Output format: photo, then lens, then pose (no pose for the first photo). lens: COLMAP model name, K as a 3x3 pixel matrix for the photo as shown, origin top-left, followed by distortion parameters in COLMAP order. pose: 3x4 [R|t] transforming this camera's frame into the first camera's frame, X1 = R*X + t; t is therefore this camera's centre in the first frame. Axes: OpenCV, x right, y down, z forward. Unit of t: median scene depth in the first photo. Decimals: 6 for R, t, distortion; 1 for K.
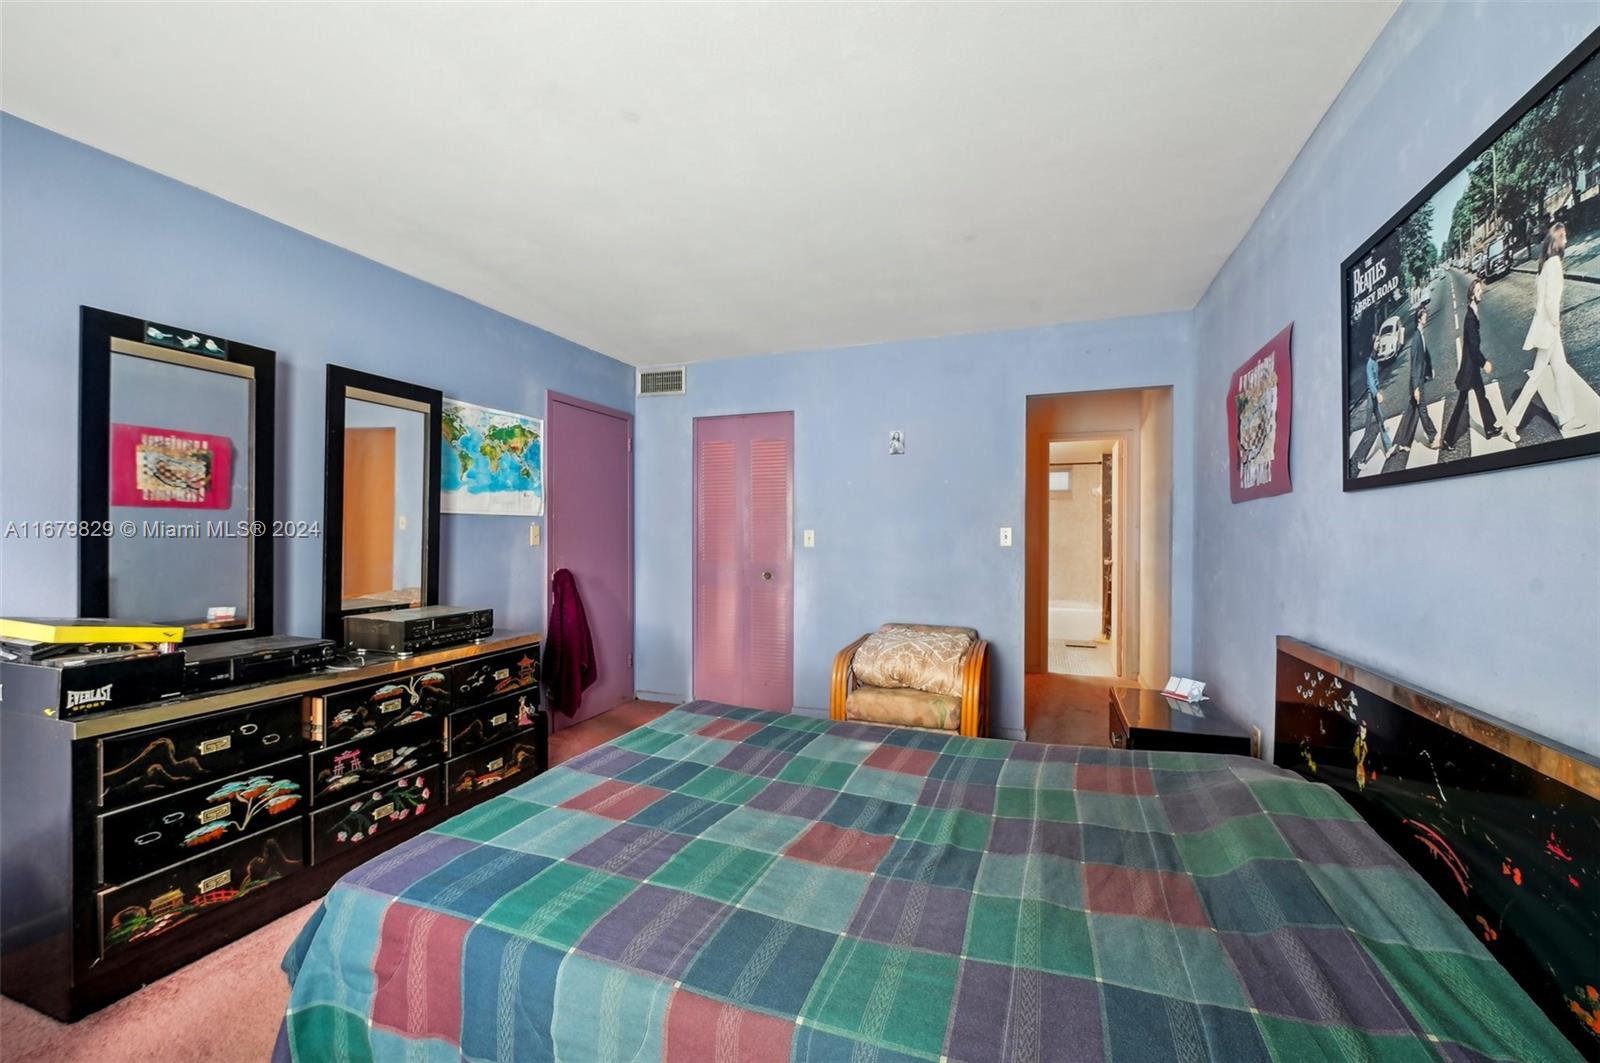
lens RADIAL K [[649.7, 0, 802.2], [0, 649.7, 529.4], [0, 0, 1]] dist [-0.006666, -0.000709]
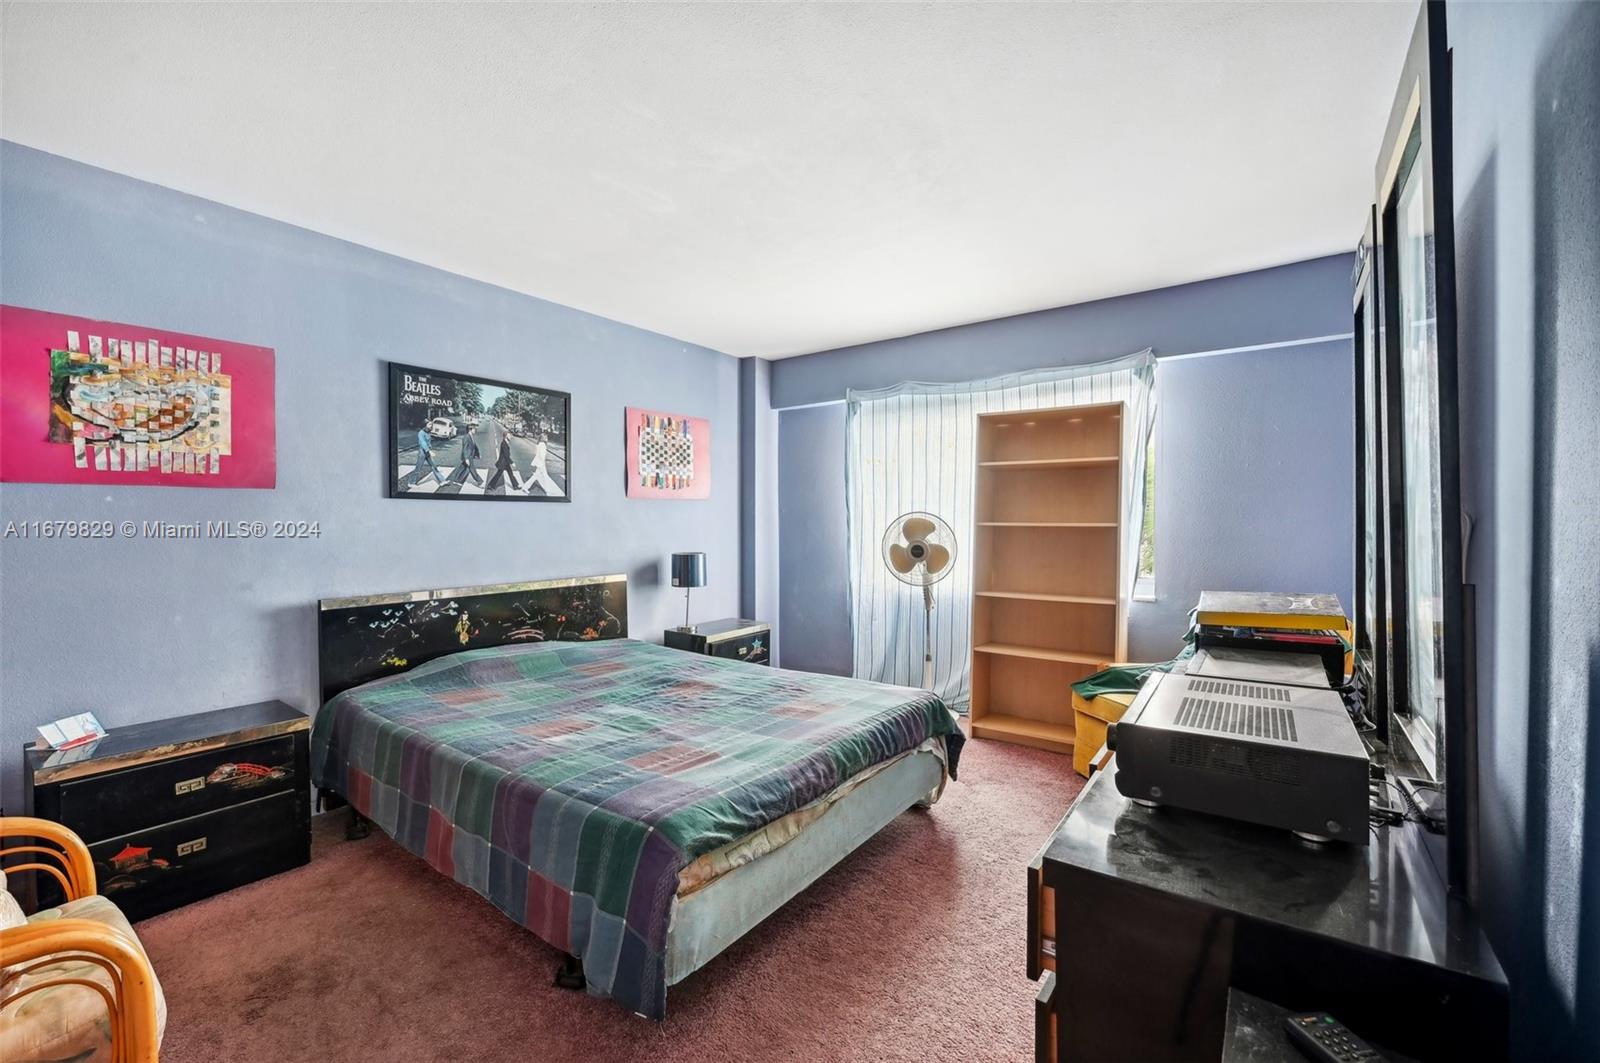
lens RADIAL K [[649.7, 0, 801.3], [0, 649.7, 529.7], [0, 0, 1]] dist [-0.006666, -0.000709]
pose [[-0.958225, -0.002377, 0.286006, -0.475647], [-0.000947, 0.999986, 0.005136, 0.009965], [-0.286015, 0.004651, -0.958214, 1.628411]]
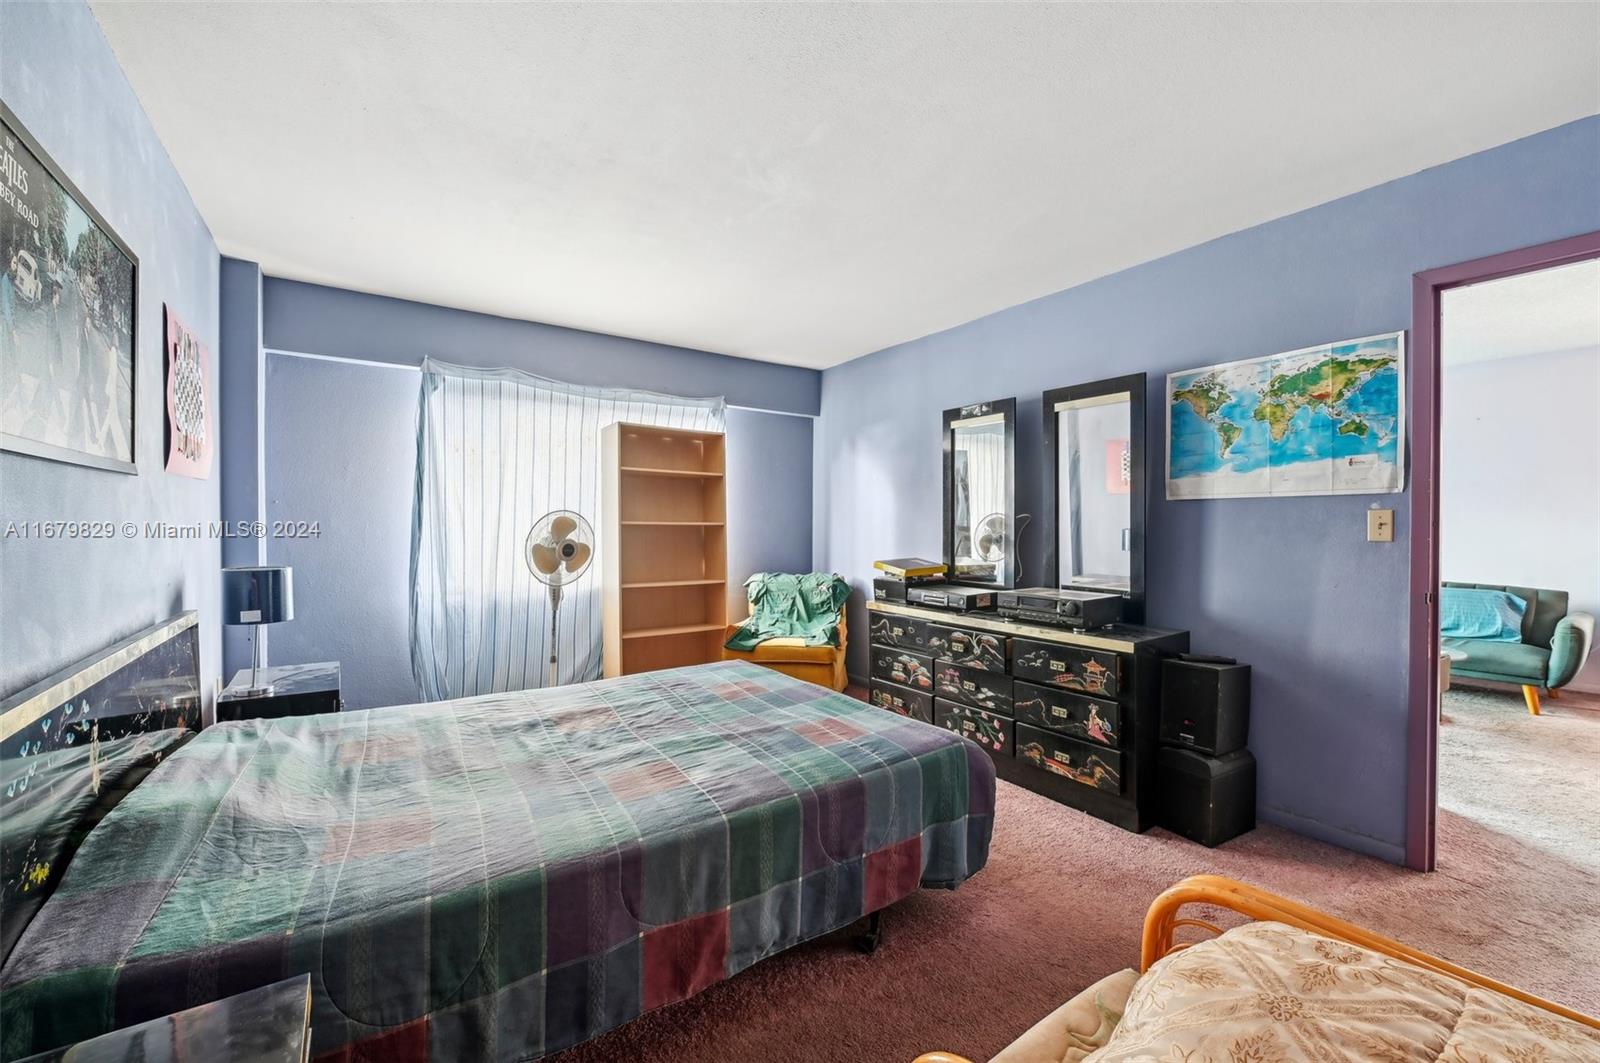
lens RADIAL K [[649.7, 0, 808.3], [0, 649.7, 527.9], [0, 0, 1]] dist [-0.006666, -0.000709]
pose [[-0.577893, 0.001833, -0.816111, 0.617089], [0.001137, 0.999998, 0.001440, 0.015552], [0.816112, -0.000096, -0.577894, 1.408534]]
